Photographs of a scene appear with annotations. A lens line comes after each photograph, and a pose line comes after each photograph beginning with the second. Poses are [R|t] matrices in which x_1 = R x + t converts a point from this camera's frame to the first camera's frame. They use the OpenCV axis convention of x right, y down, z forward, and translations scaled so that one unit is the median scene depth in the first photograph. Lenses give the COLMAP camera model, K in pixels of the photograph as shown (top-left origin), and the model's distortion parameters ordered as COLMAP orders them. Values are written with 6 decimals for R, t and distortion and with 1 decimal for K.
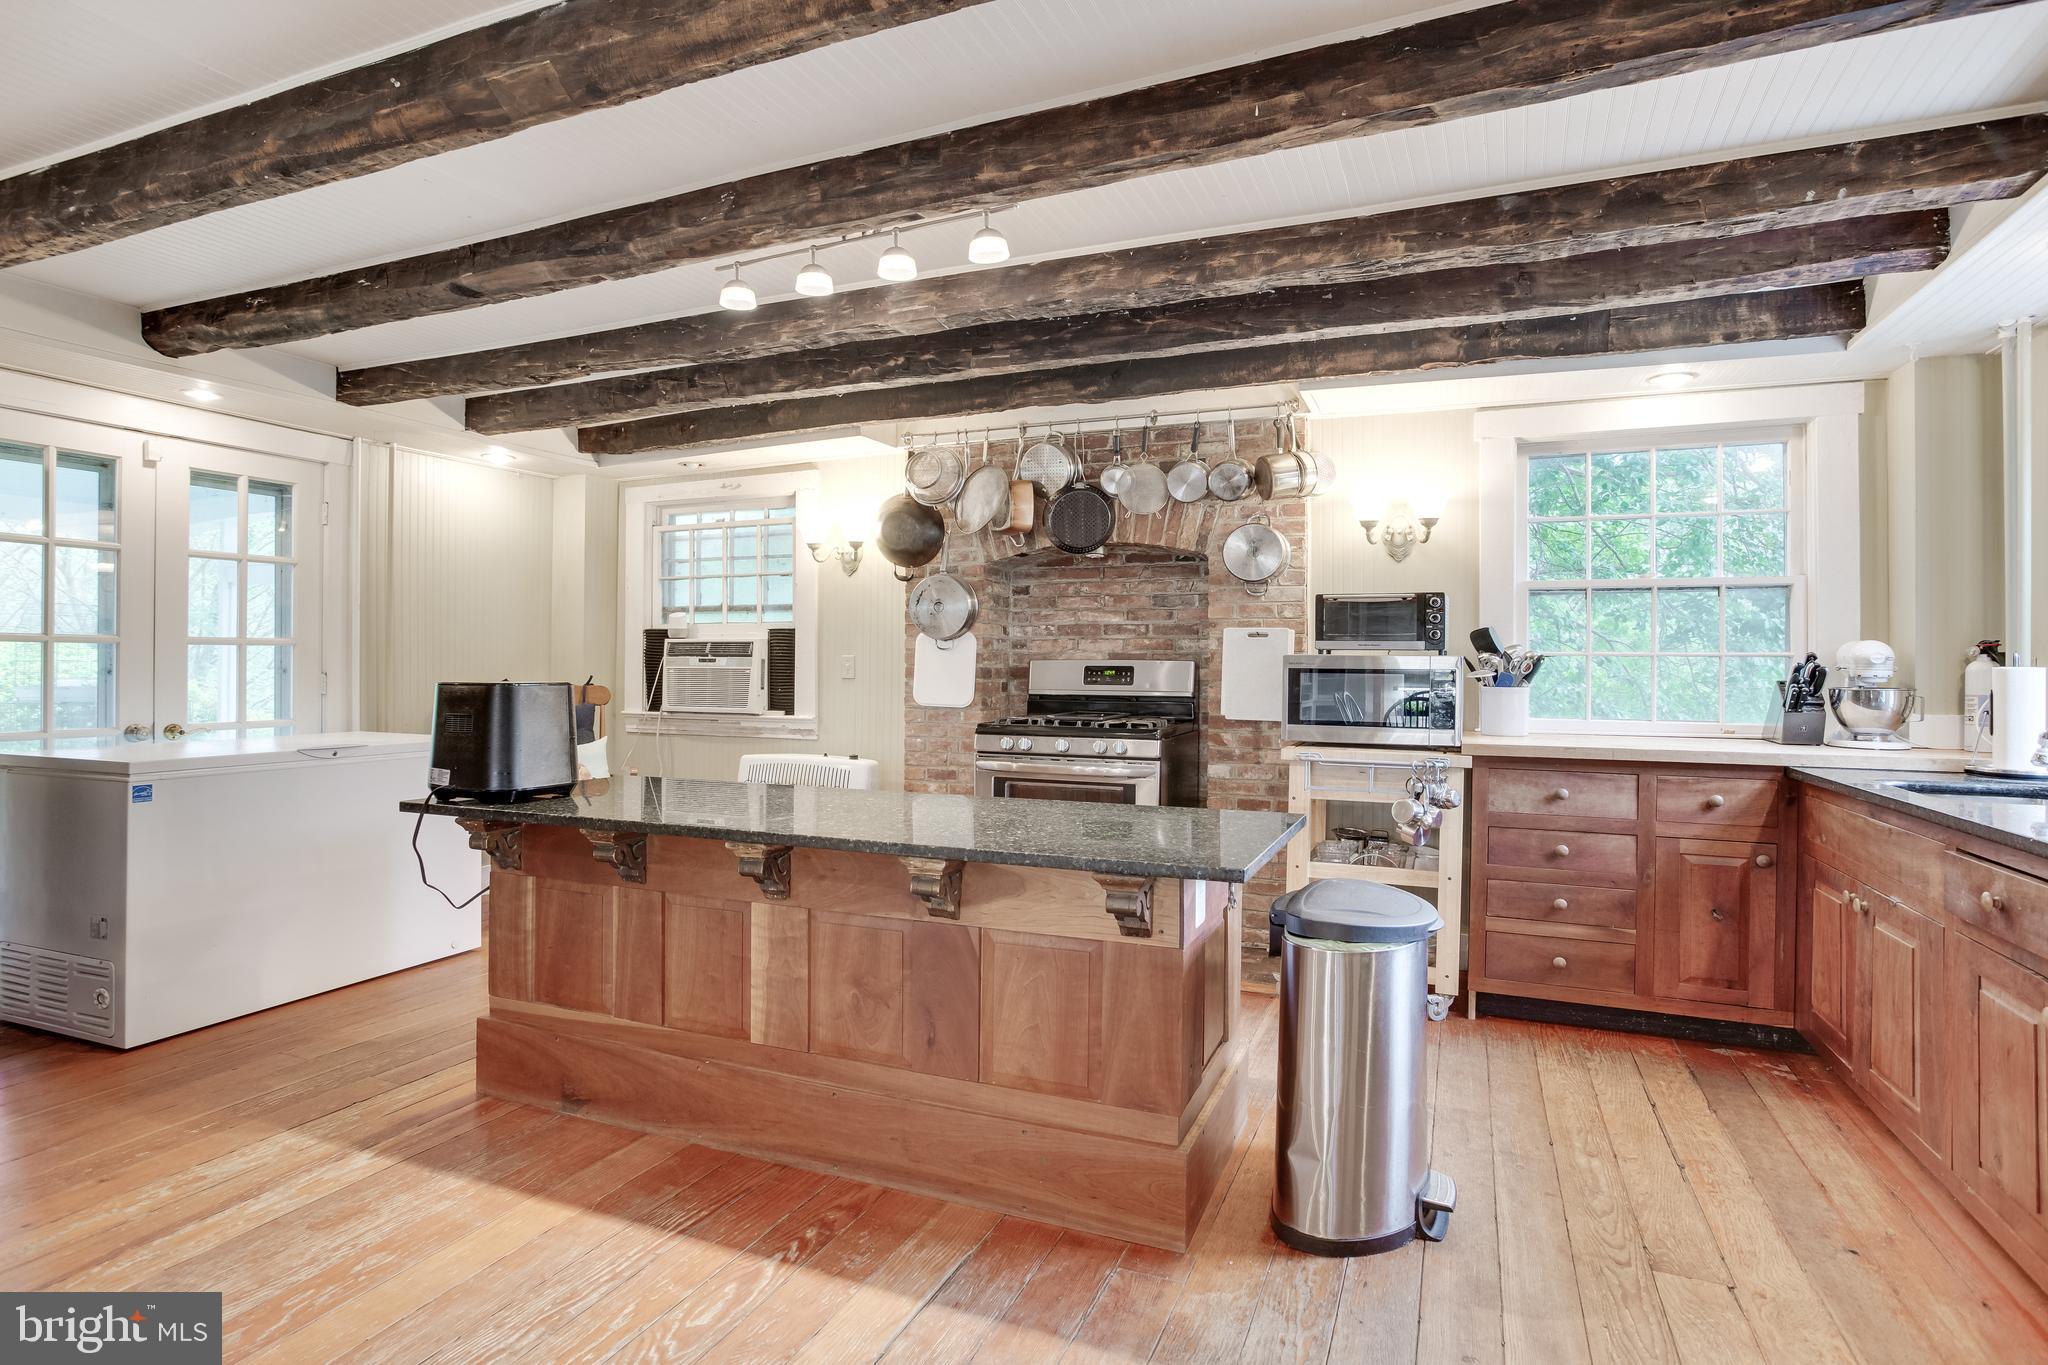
lens RADIAL K [[954.5, 0, 1065.7], [0, 954.5, 653.9], [0, 0, 1]] dist [-0.027405, 0.004575]
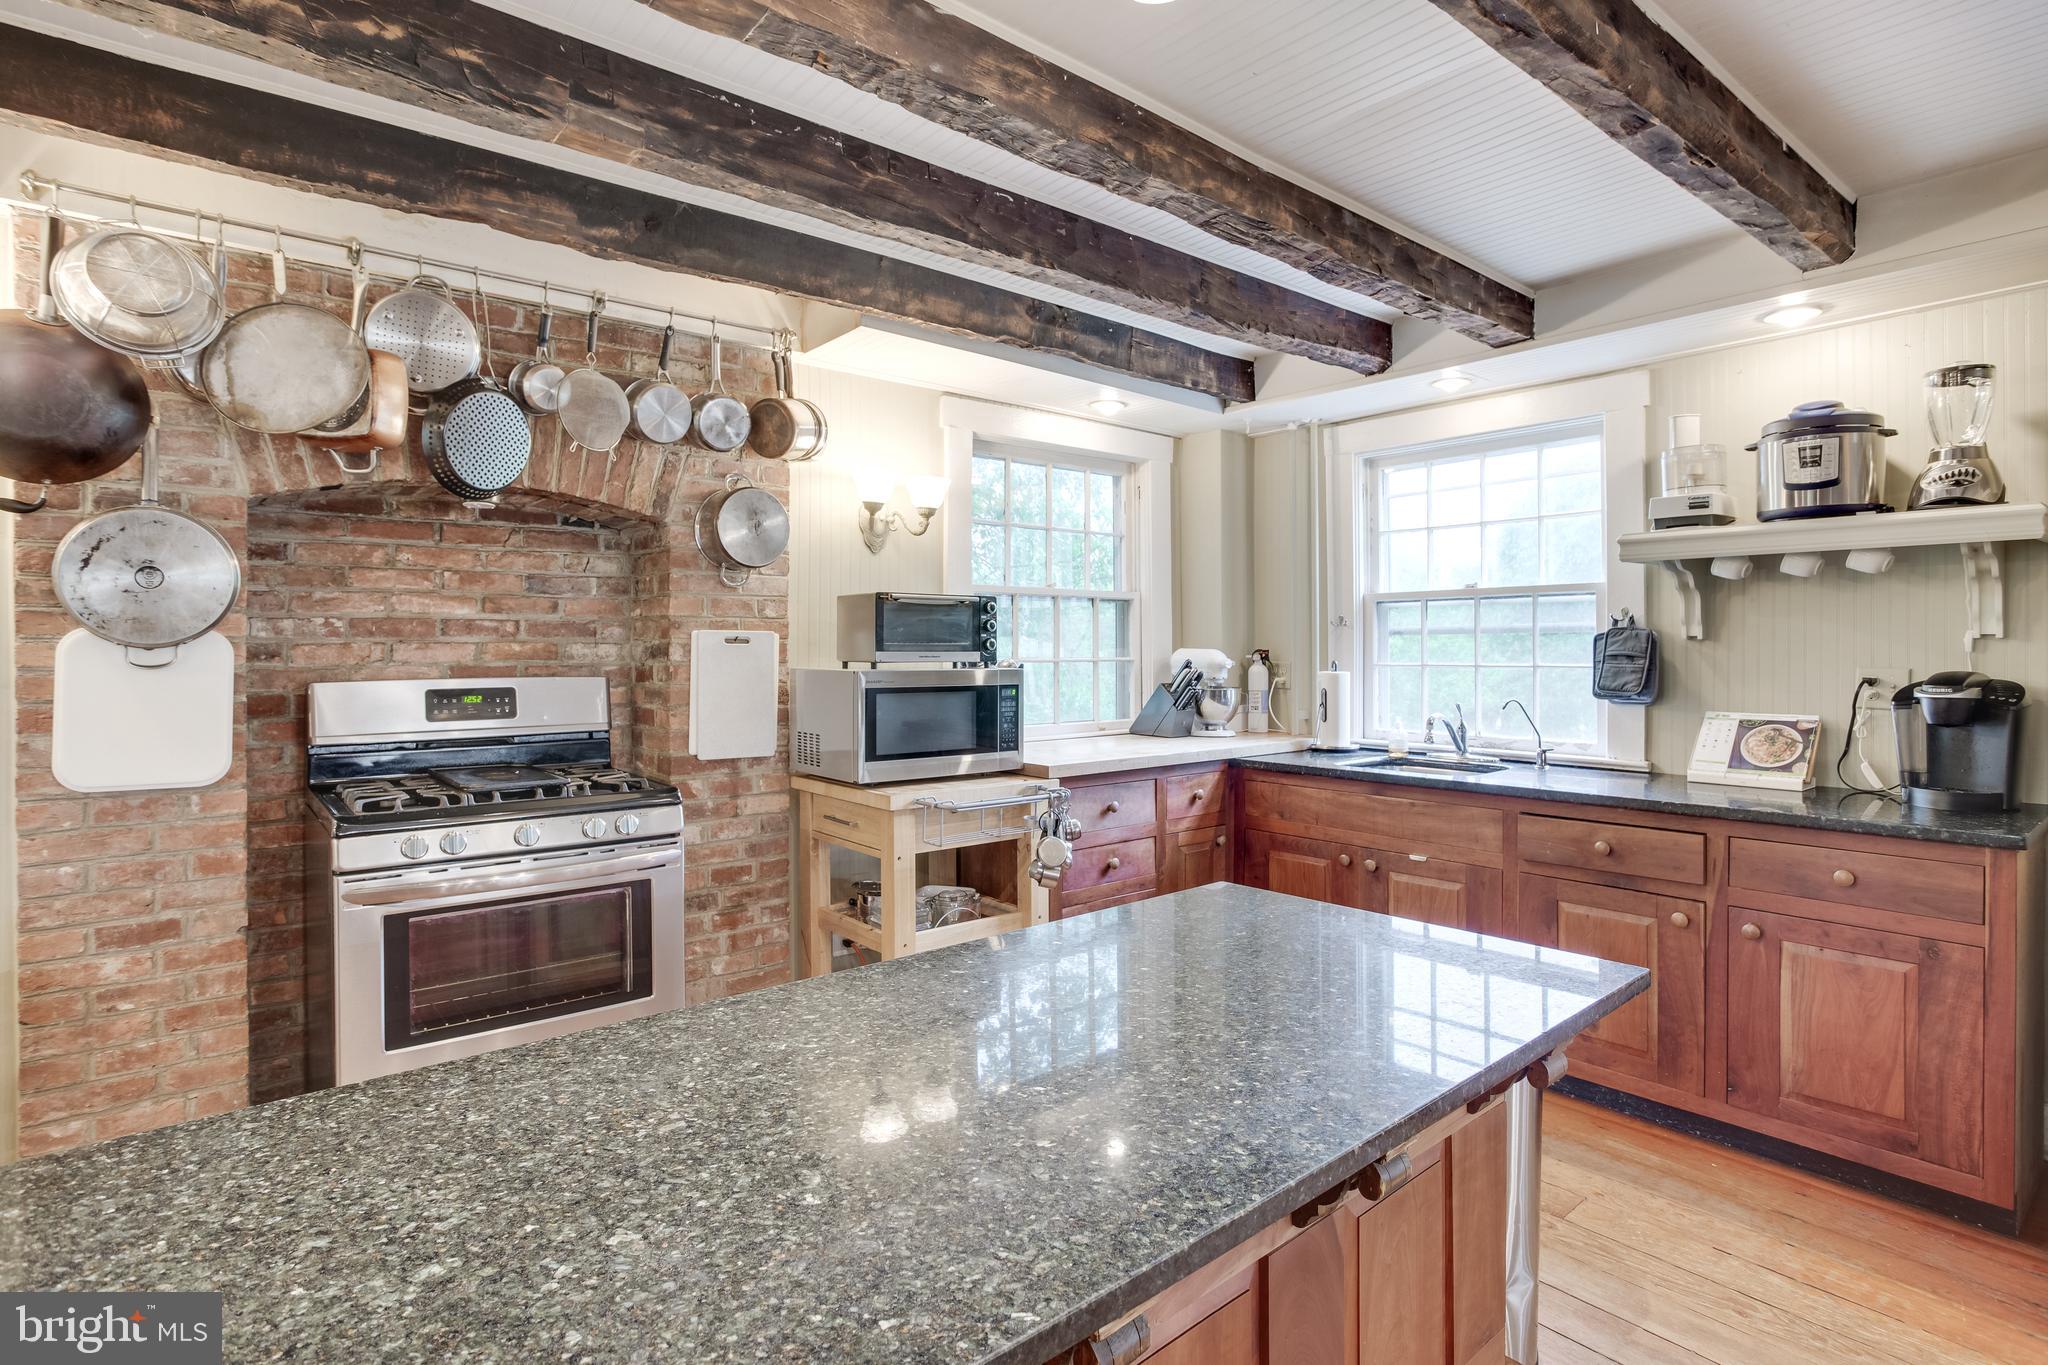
lens RADIAL K [[1013.2, 0, 934.5], [0, 1013.2, 648.5], [0, 0, 1]] dist [-0.037350, 0.011814]
pose [[0.539271, -0.007866, 0.842096, -0.405897], [-0.004028, 0.999921, 0.011920, -0.026113], [-0.842123, -0.009820, 0.539196, 0.503525]]
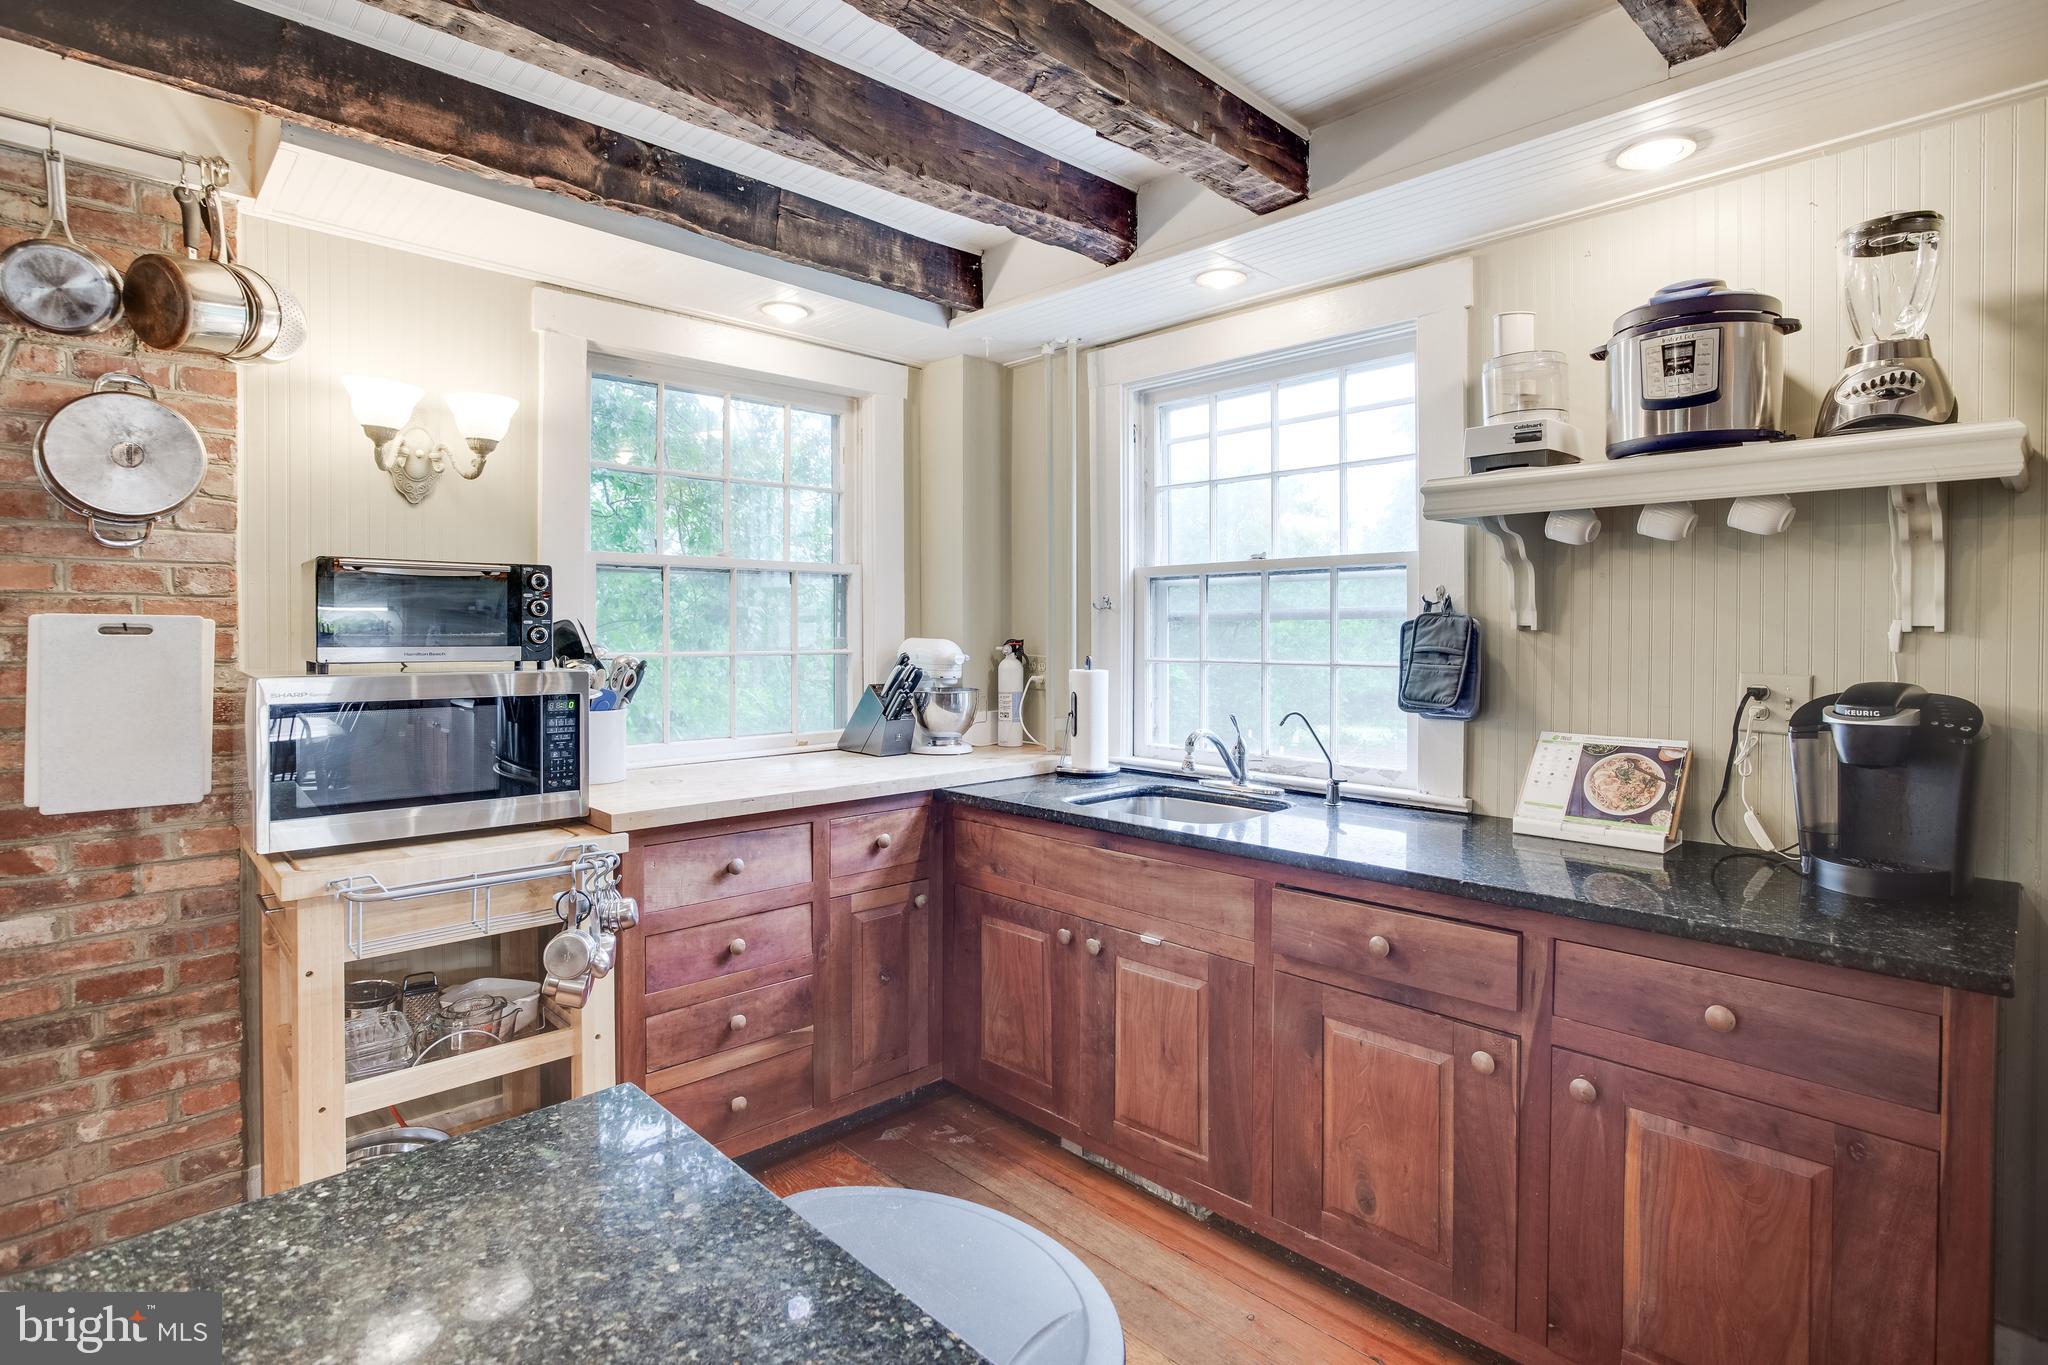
lens RADIAL K [[1013.2, 0, 948.7], [0, 1013.2, 640.5], [0, 0, 1]] dist [-0.037350, 0.011814]
pose [[0.462511, -0.015999, 0.886469, -0.053440], [-0.006902, 0.999742, 0.021644, -0.030966], [-0.886587, -0.016129, 0.462281, 0.446345]]
